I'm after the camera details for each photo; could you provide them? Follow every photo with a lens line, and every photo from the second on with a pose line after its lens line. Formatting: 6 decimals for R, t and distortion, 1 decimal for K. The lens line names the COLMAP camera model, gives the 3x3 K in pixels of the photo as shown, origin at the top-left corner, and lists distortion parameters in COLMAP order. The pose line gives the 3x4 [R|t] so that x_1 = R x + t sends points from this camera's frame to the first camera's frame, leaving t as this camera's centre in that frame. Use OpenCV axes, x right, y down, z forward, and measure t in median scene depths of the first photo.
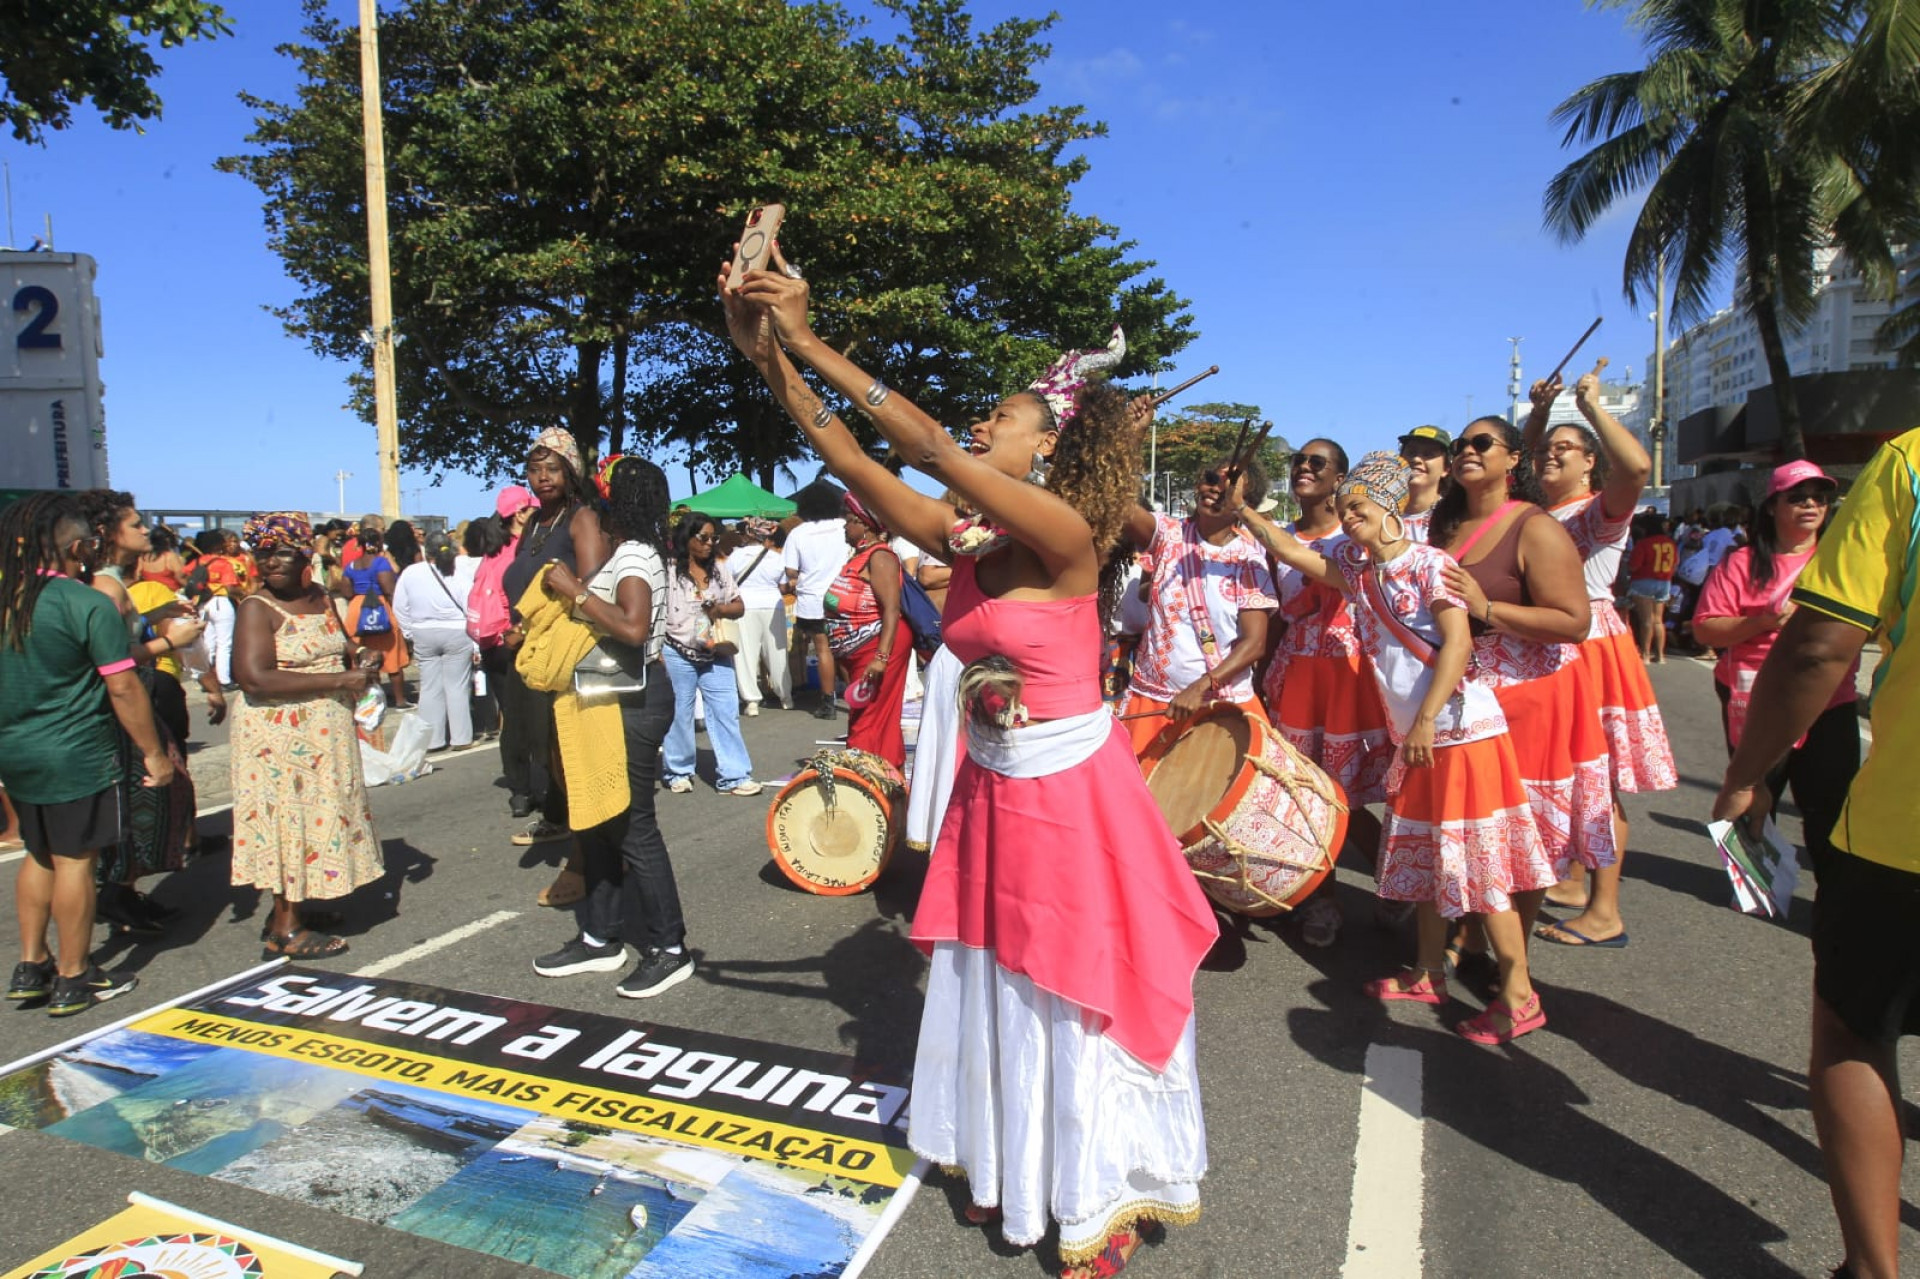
lens RADIAL K [[1106.8, 0, 978.9], [0, 1106.8, 625.5], [0, 0, 1]] dist [-0.061363, 0.025406]
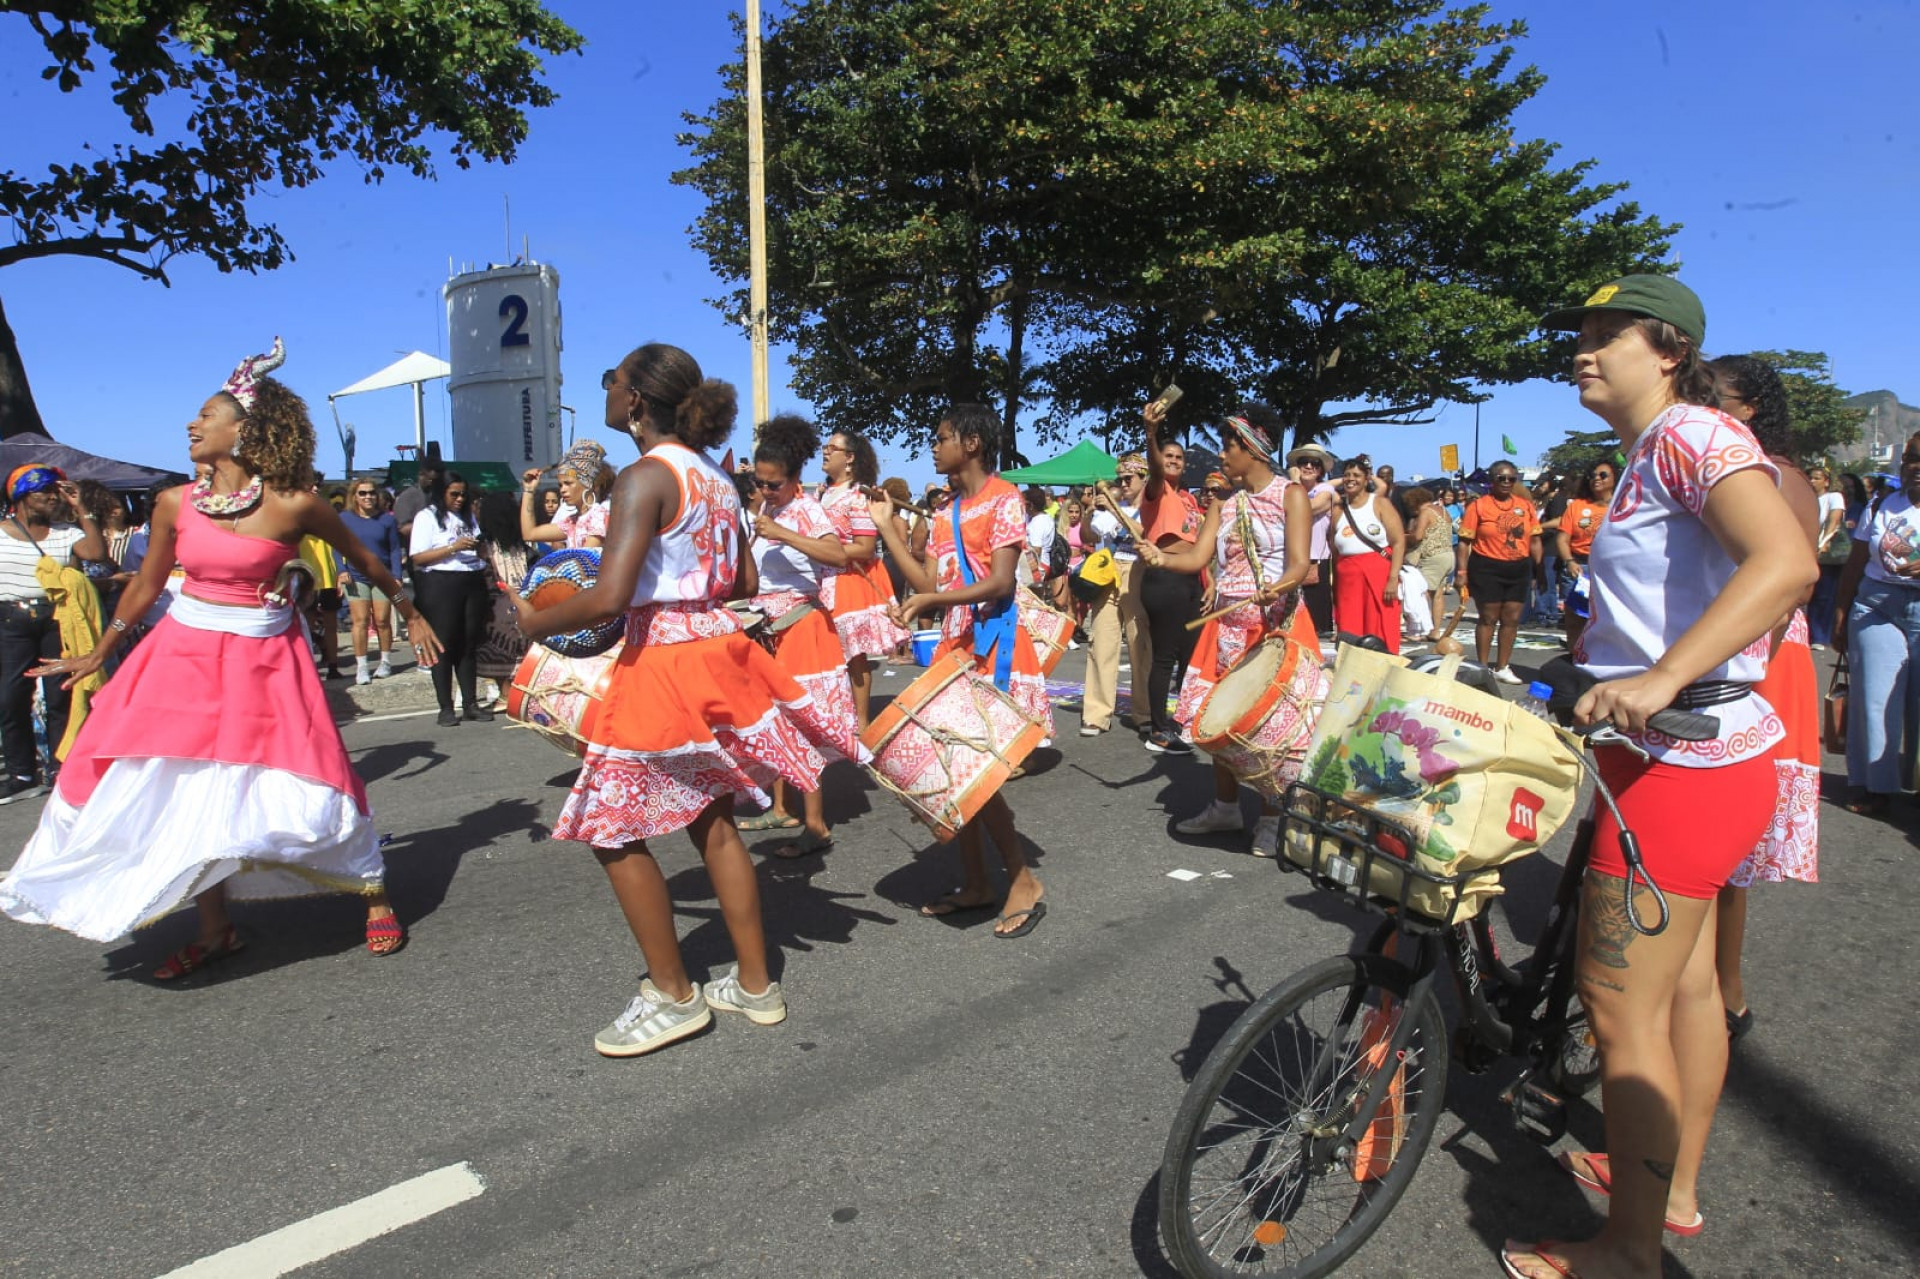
lens RADIAL K [[1106.8, 0, 968.0], [0, 1106.8, 632.0], [0, 0, 1]] dist [-0.061363, 0.025406]
pose [[0.909812, 0.053707, -0.411530, 0.099432], [-0.039865, 0.998316, 0.042151, -0.004630], [0.413101, -0.021944, 0.910421, 0.055419]]
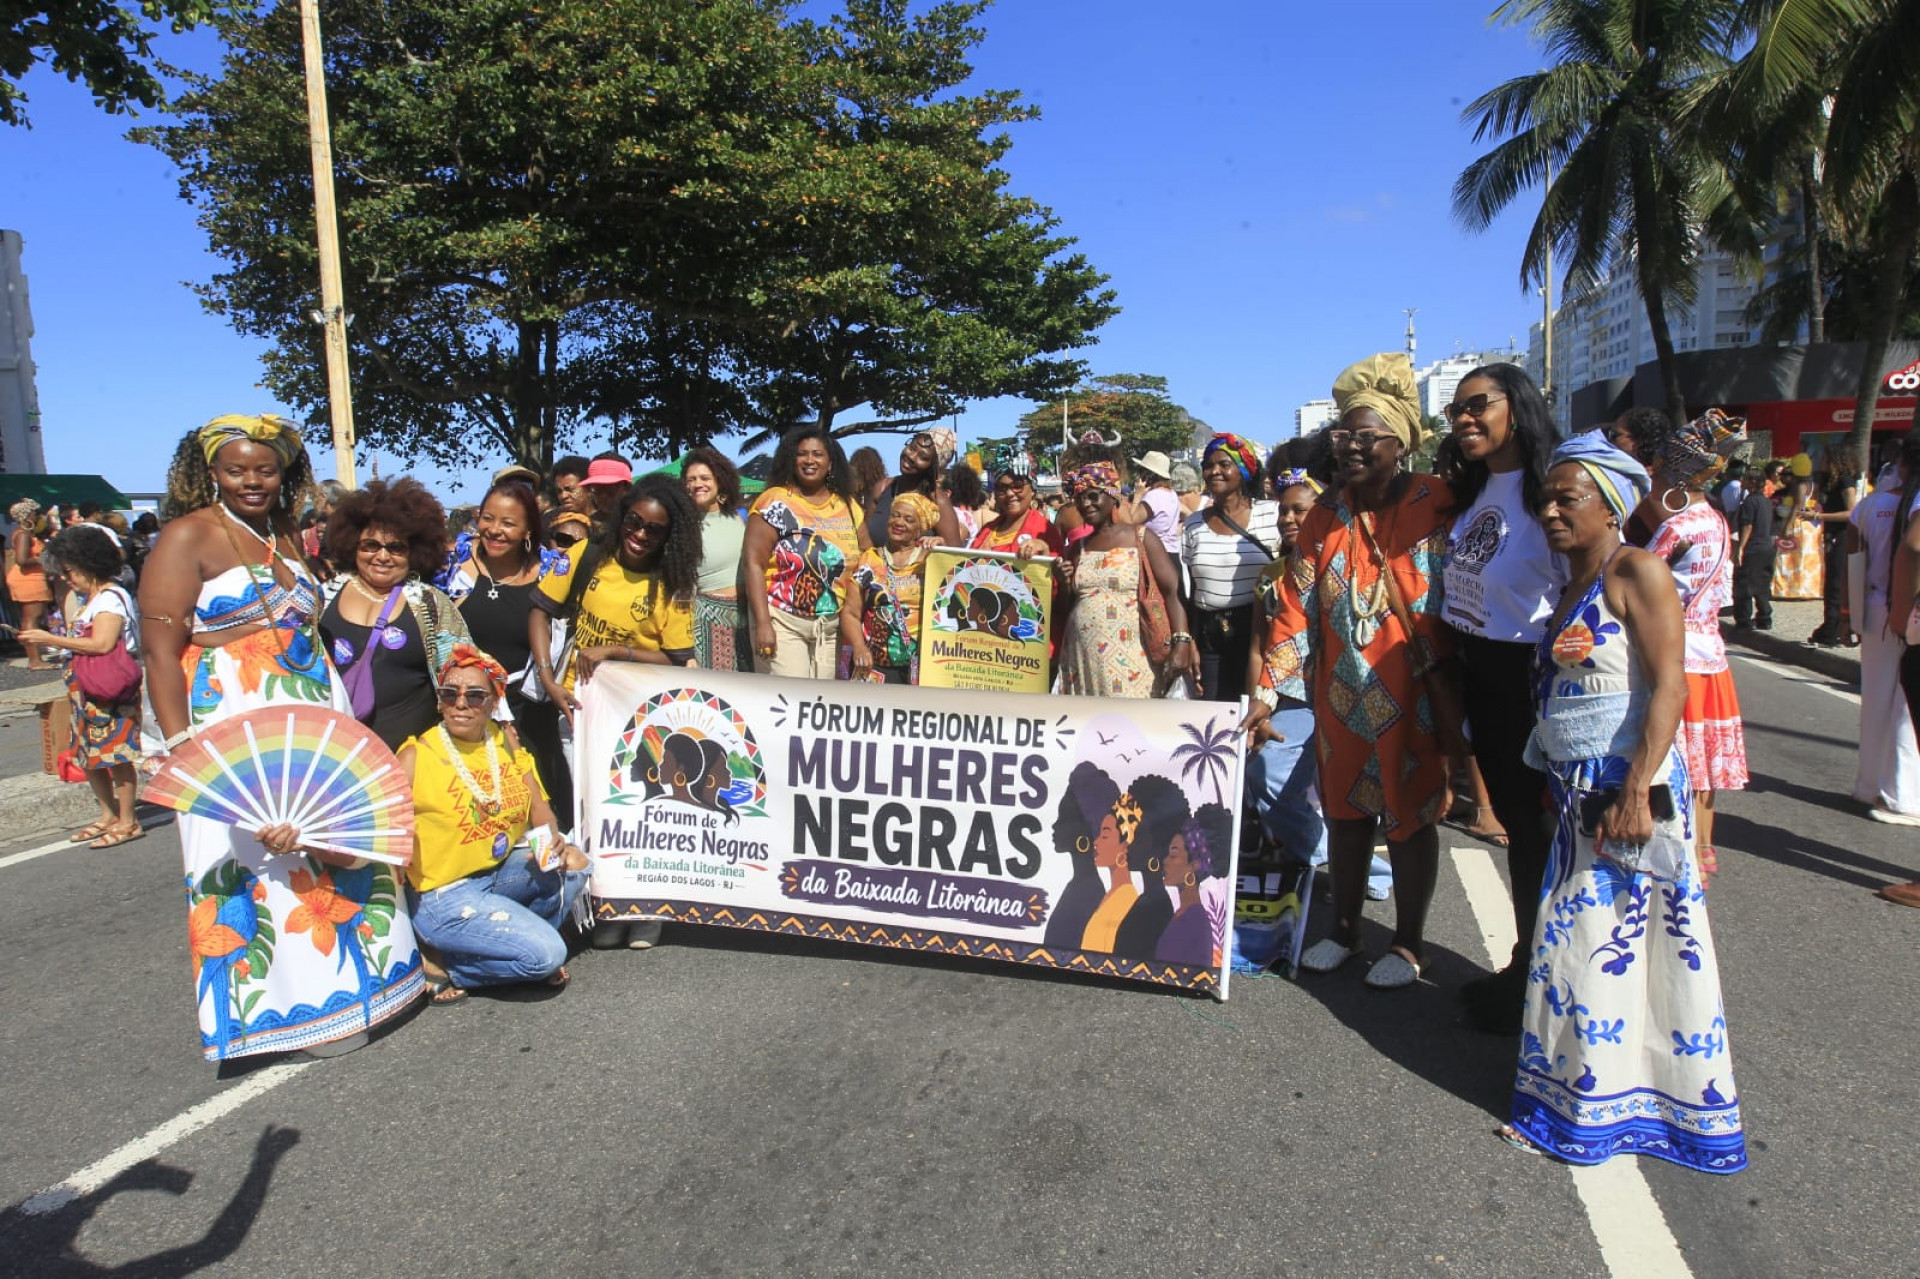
lens RADIAL K [[1106.8, 0, 983.5], [0, 1106.8, 621.9], [0, 0, 1]] dist [-0.061363, 0.025406]
pose [[0.996045, -0.023061, 0.085808, -0.039257], [0.021184, 0.999517, 0.022731, 0.003628], [-0.086291, -0.020823, 0.996052, -0.038909]]
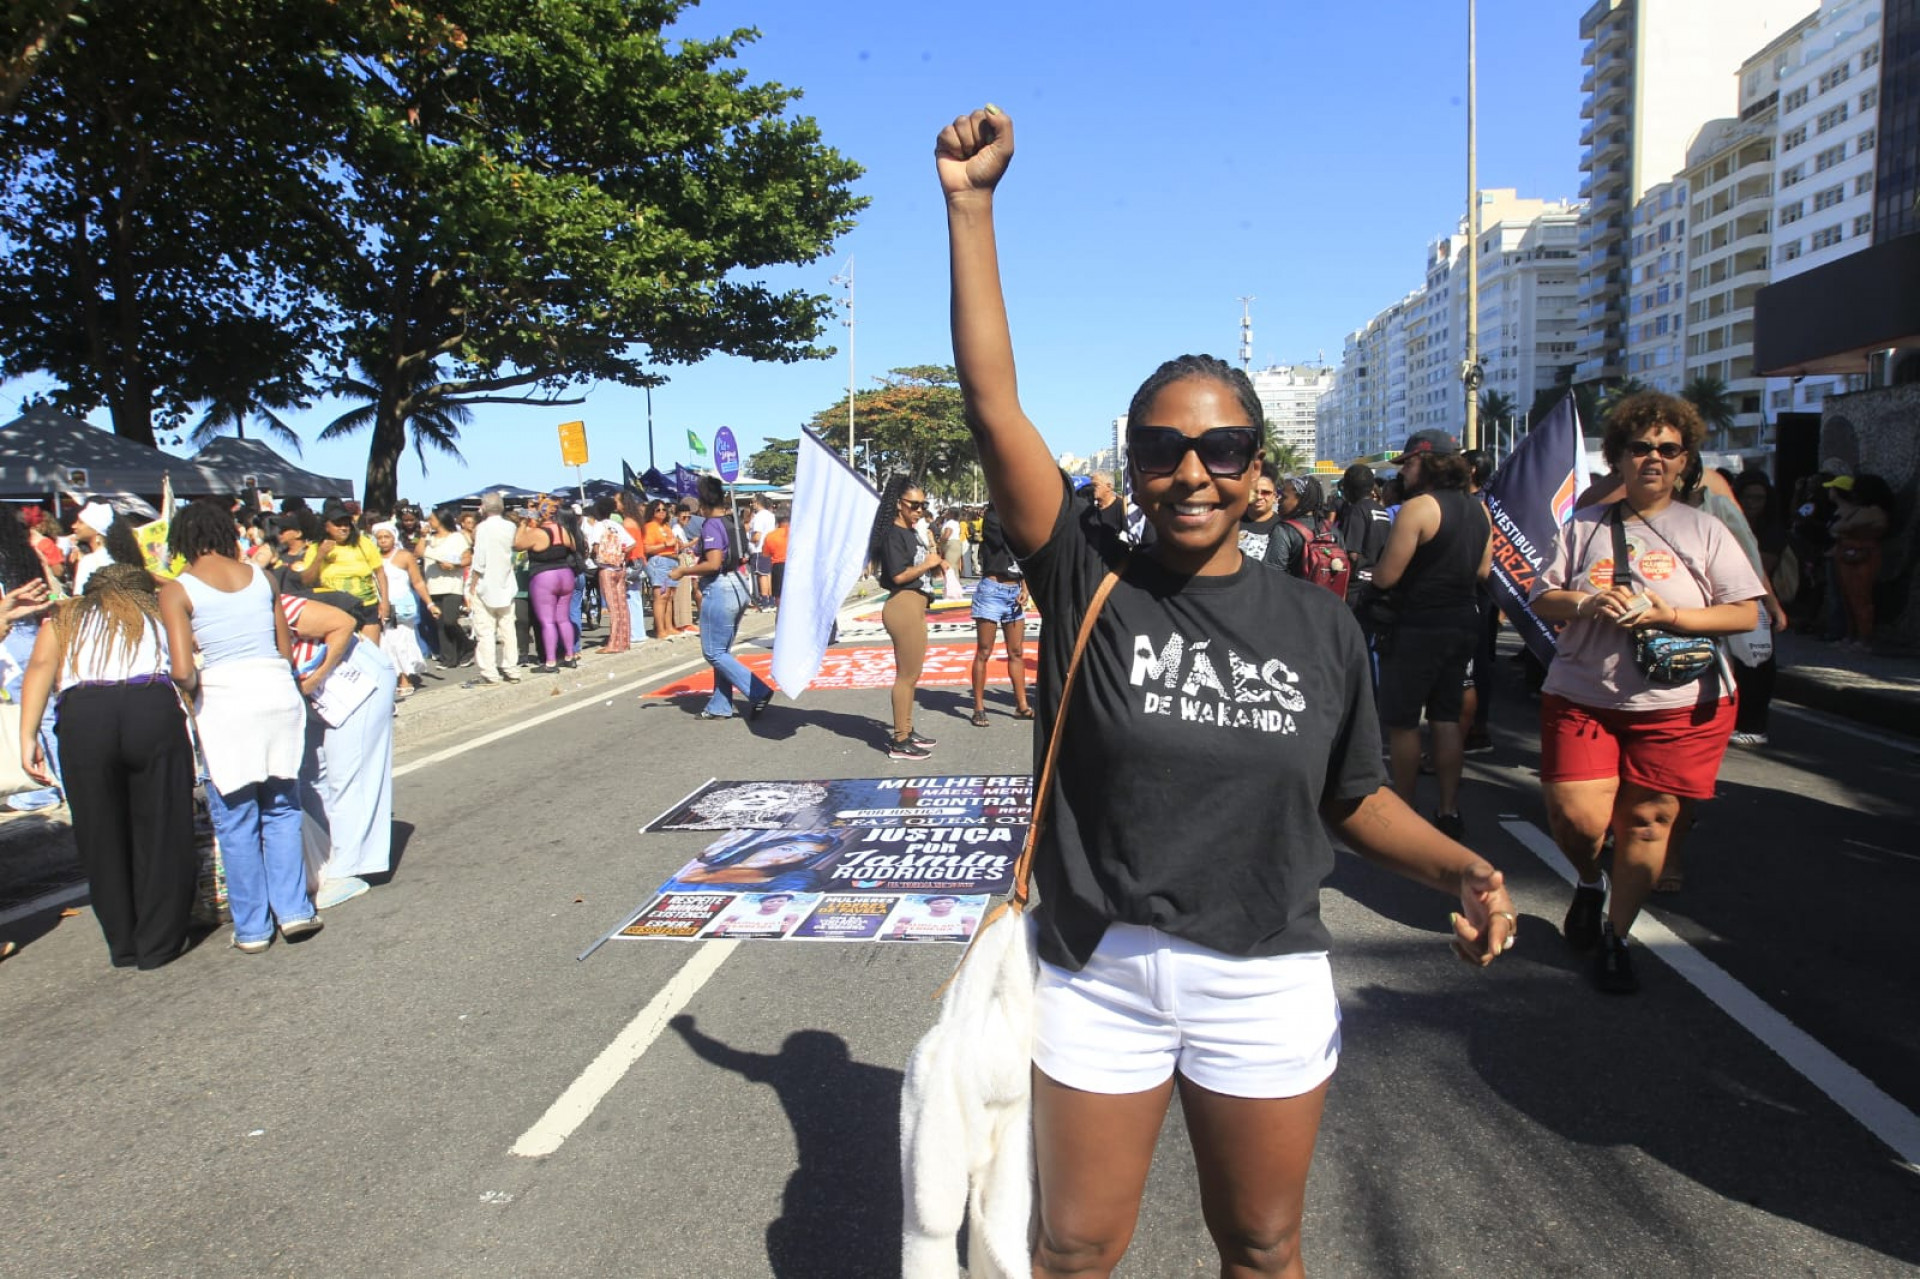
lens RADIAL K [[1162.3, 0, 963.6], [0, 1162.3, 638.9], [0, 0, 1]] dist [-0.055469, -0.000210]
pose [[0.972599, -0.032494, 0.230205, 0.149940], [0.026744, 0.999248, 0.028057, -0.047882], [-0.230944, -0.021132, 0.972738, 0.548491]]
